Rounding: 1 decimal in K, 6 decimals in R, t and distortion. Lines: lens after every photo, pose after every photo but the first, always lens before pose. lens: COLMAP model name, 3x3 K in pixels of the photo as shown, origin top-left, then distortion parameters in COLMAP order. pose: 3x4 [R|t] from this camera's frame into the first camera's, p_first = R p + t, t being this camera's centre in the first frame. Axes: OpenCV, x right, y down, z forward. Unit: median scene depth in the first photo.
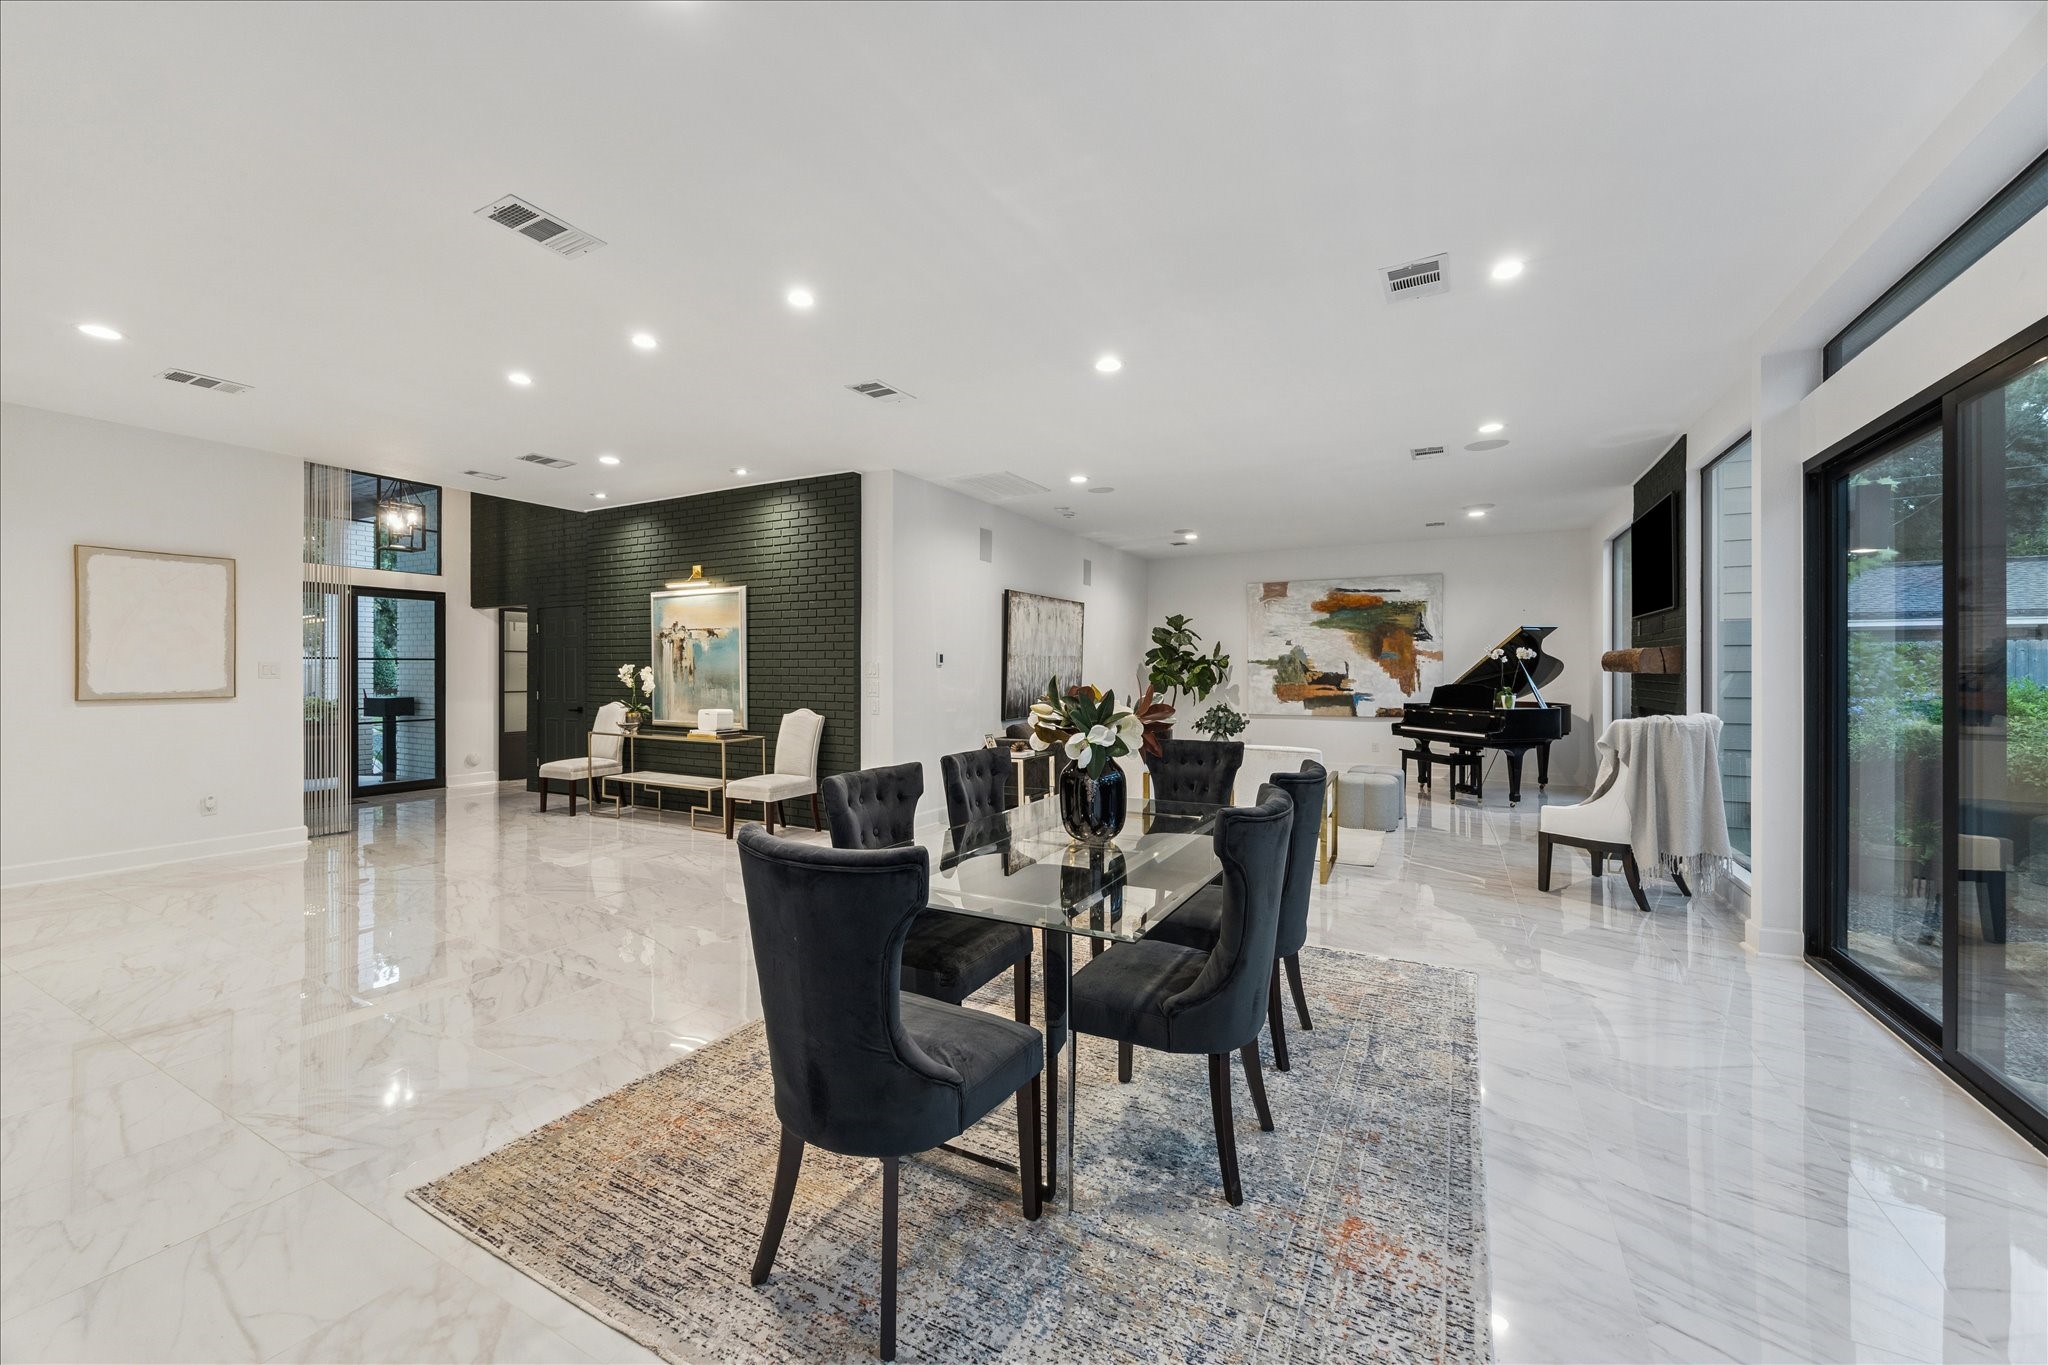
lens RADIAL K [[786.1, 0, 1028.5], [0, 786.1, 674.7], [0, 0, 1]] dist [0.001506, -0.000587]
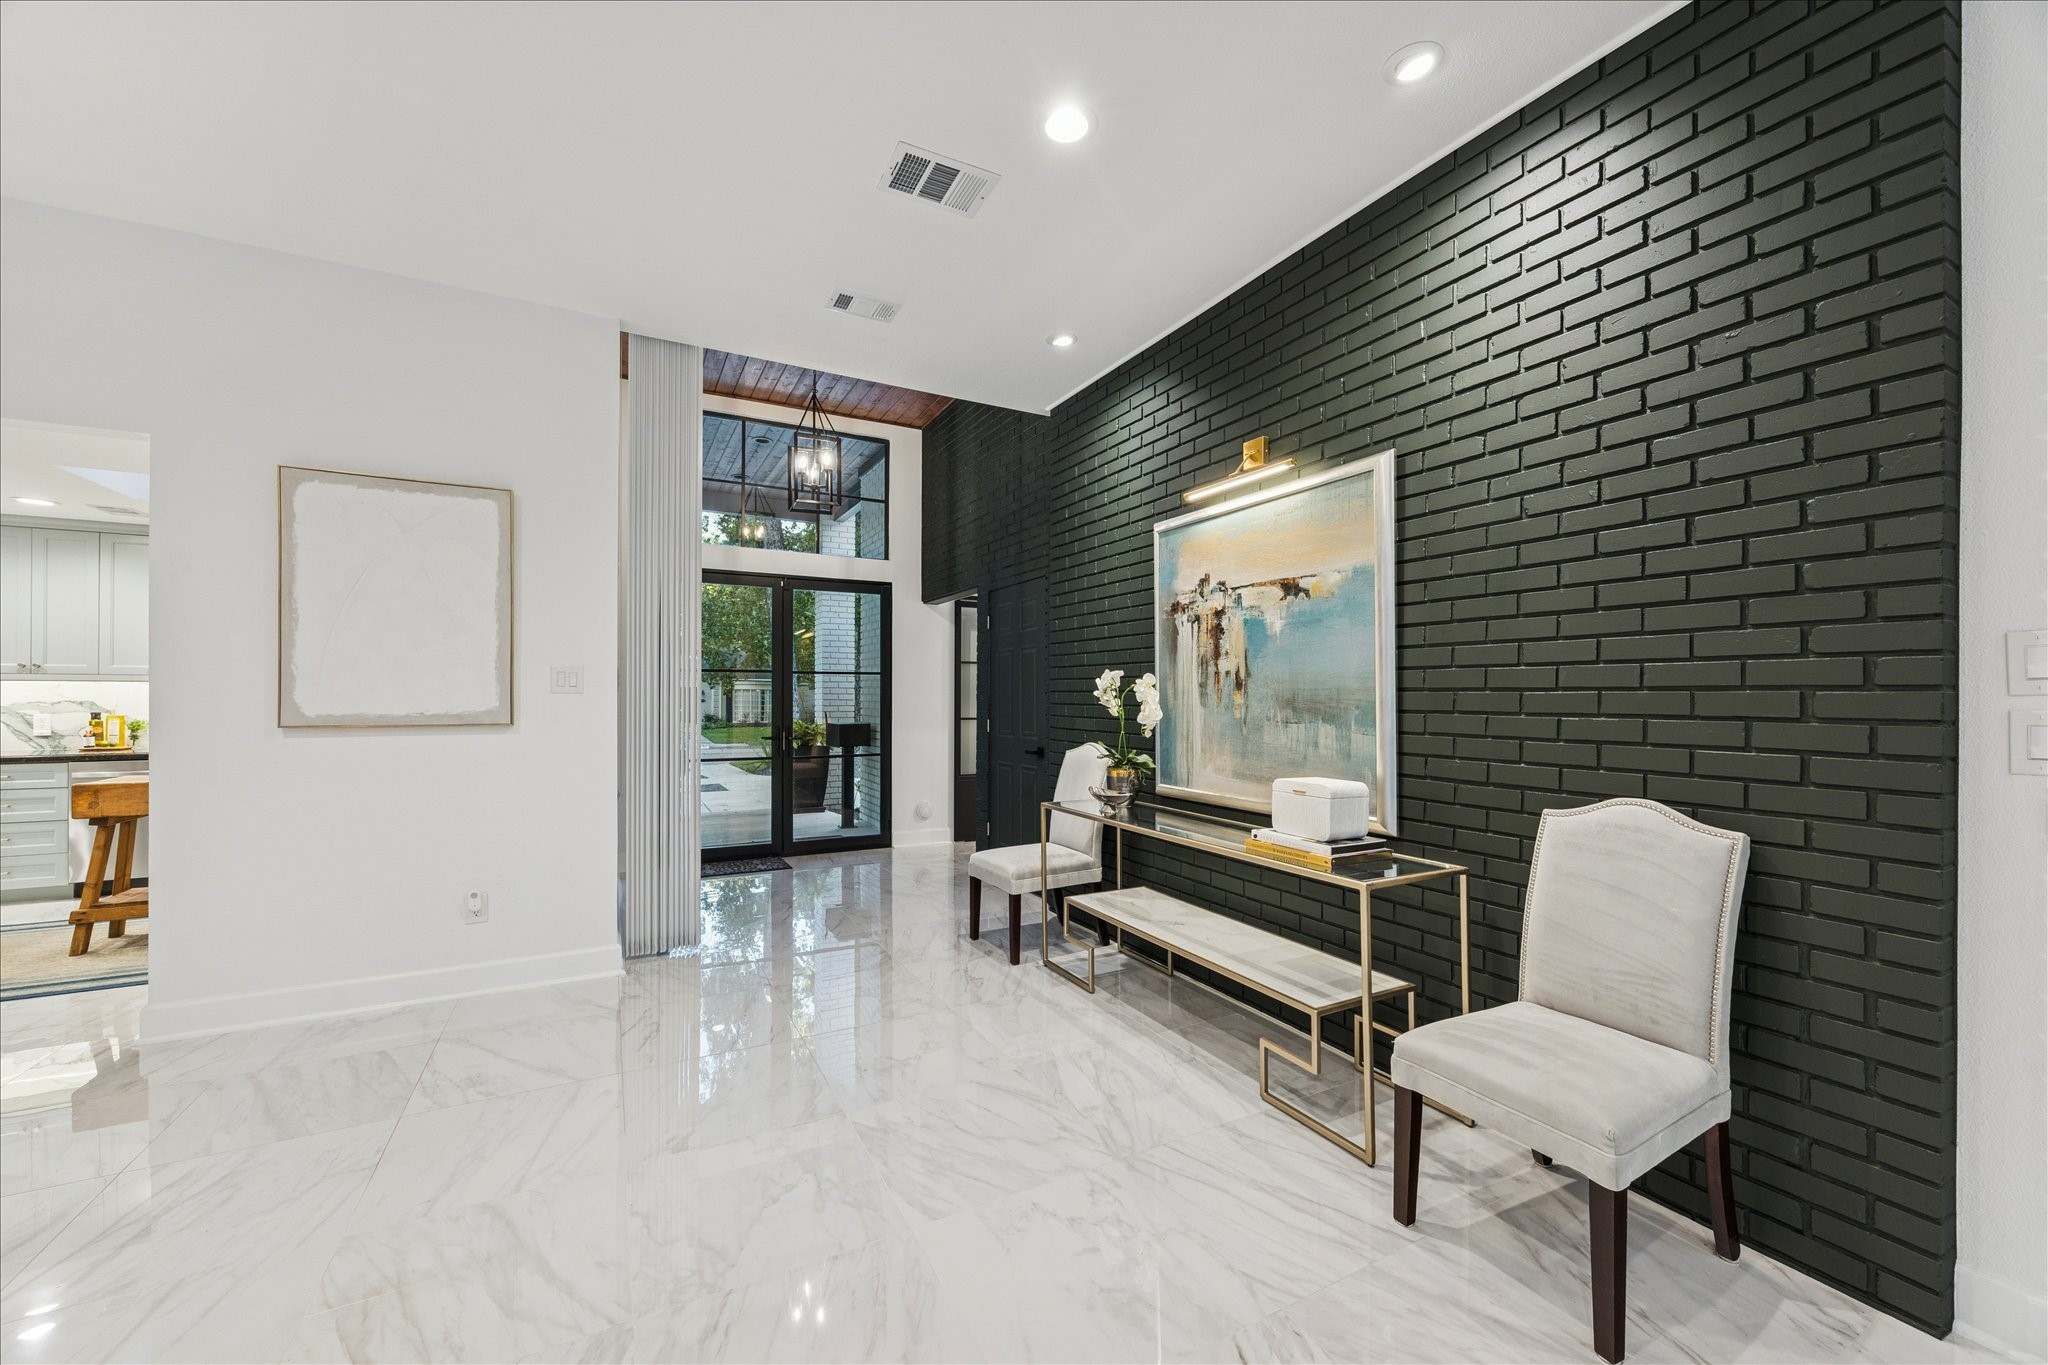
lens RADIAL K [[786.1, 0, 1030.9], [0, 786.1, 692.0], [0, 0, 1]] dist [0.001506, -0.000587]
pose [[0.836766, -0.001220, -0.547559, -0.284342], [-0.005425, 0.999930, -0.010518, 0.006379], [0.547533, 0.011771, 0.836701, 0.564878]]
